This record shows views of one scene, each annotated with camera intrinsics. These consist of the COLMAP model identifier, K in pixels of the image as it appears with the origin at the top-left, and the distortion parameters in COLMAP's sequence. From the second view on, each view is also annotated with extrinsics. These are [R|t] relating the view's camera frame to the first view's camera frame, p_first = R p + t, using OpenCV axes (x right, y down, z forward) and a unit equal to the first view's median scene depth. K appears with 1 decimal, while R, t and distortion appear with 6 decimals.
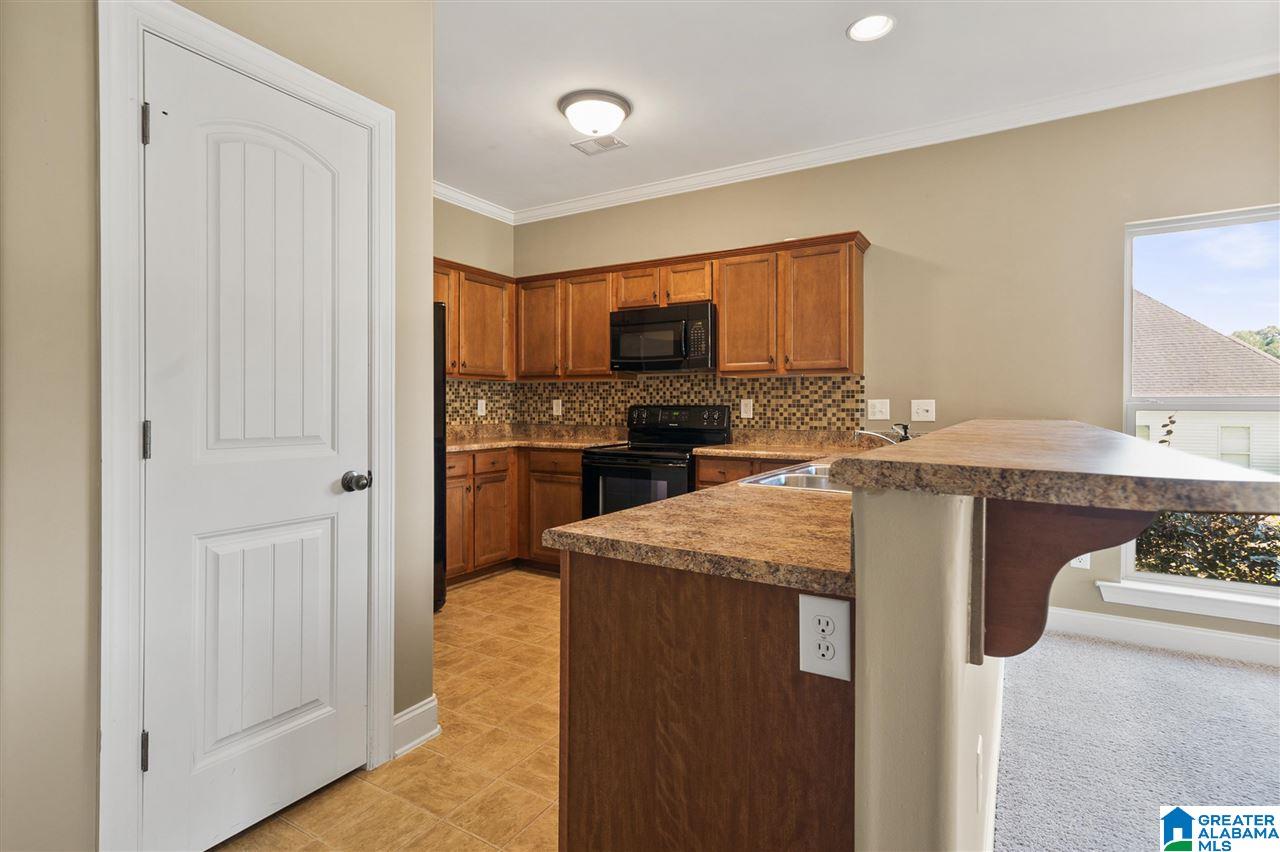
lens RADIAL K [[626.2, 0, 648.5], [0, 626.2, 419.2], [0, 0, 1]] dist [0.025258, 0.000565]
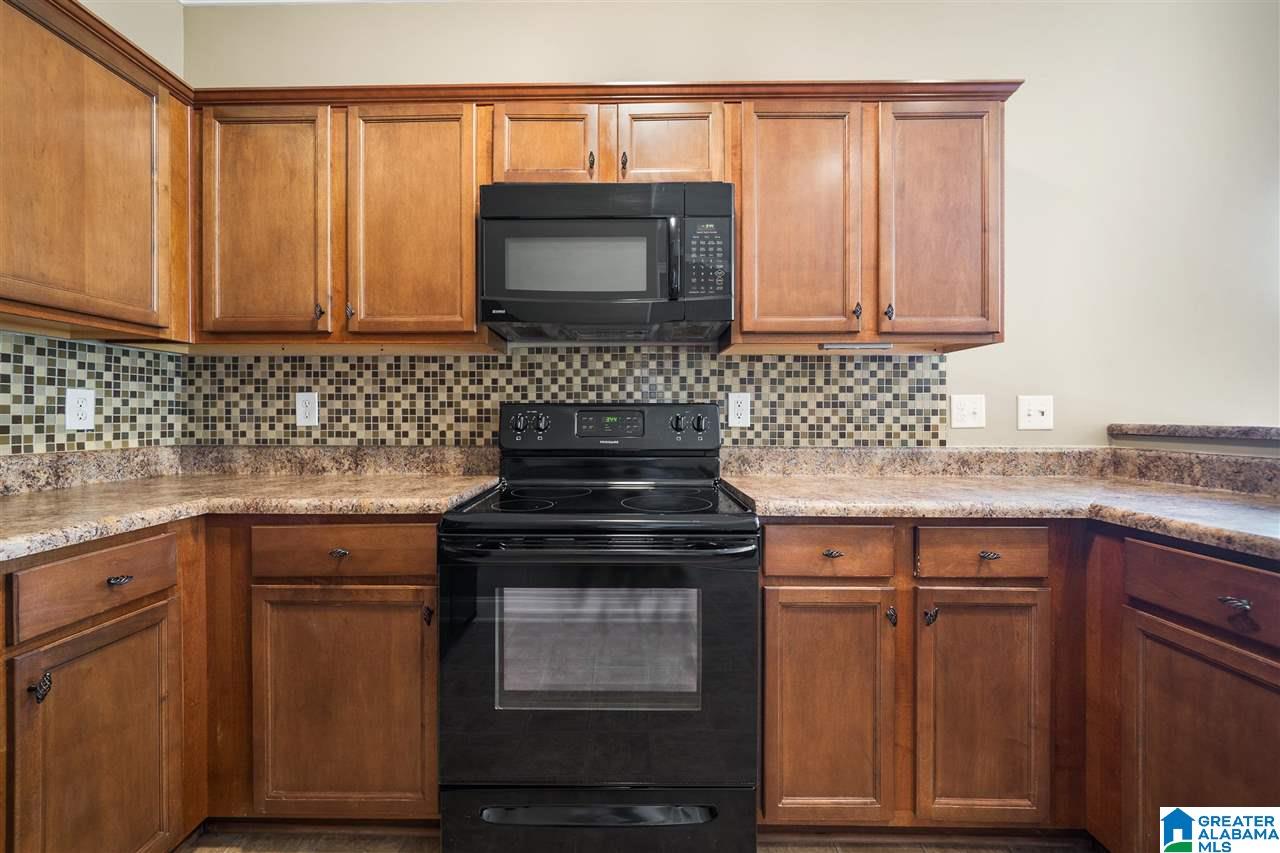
lens RADIAL K [[516.8, 0, 631.3], [0, 516.8, 419.4], [0, 0, 1]] dist [-0.000913, 0.000558]
pose [[0.868866, -0.005567, 0.495015, -0.142462], [0.012036, 0.999879, -0.009882, -0.005014], [-0.494900, 0.014544, 0.868828, 0.616444]]
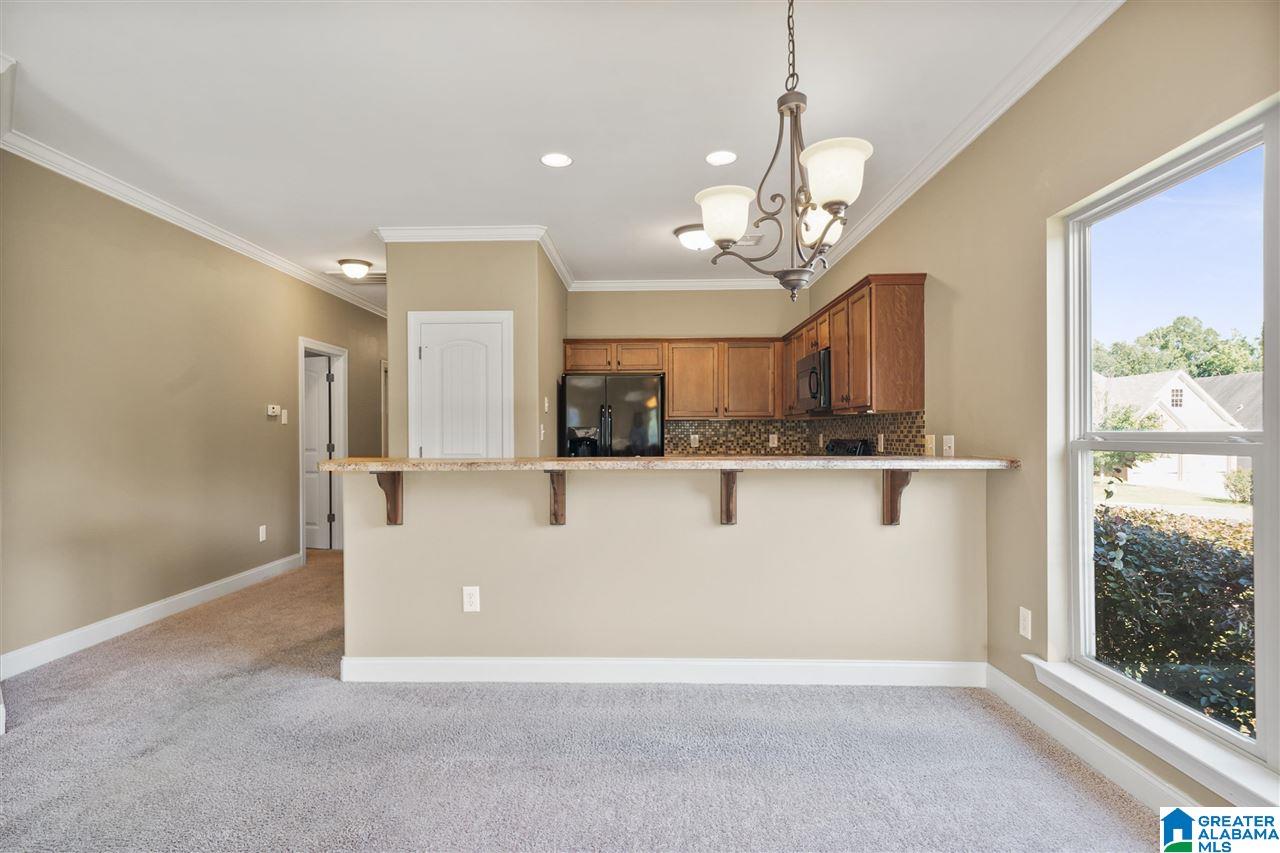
lens RADIAL K [[685.2, 0, 639.5], [0, 685.2, 429.0], [0, 0, 1]] dist [0.011324, 0.000614]
pose [[0.501567, -0.011374, -0.865044, 0.886840], [-0.012922, 0.999704, -0.020637, -0.011171], [0.865022, 0.021529, 0.501271, 0.082406]]
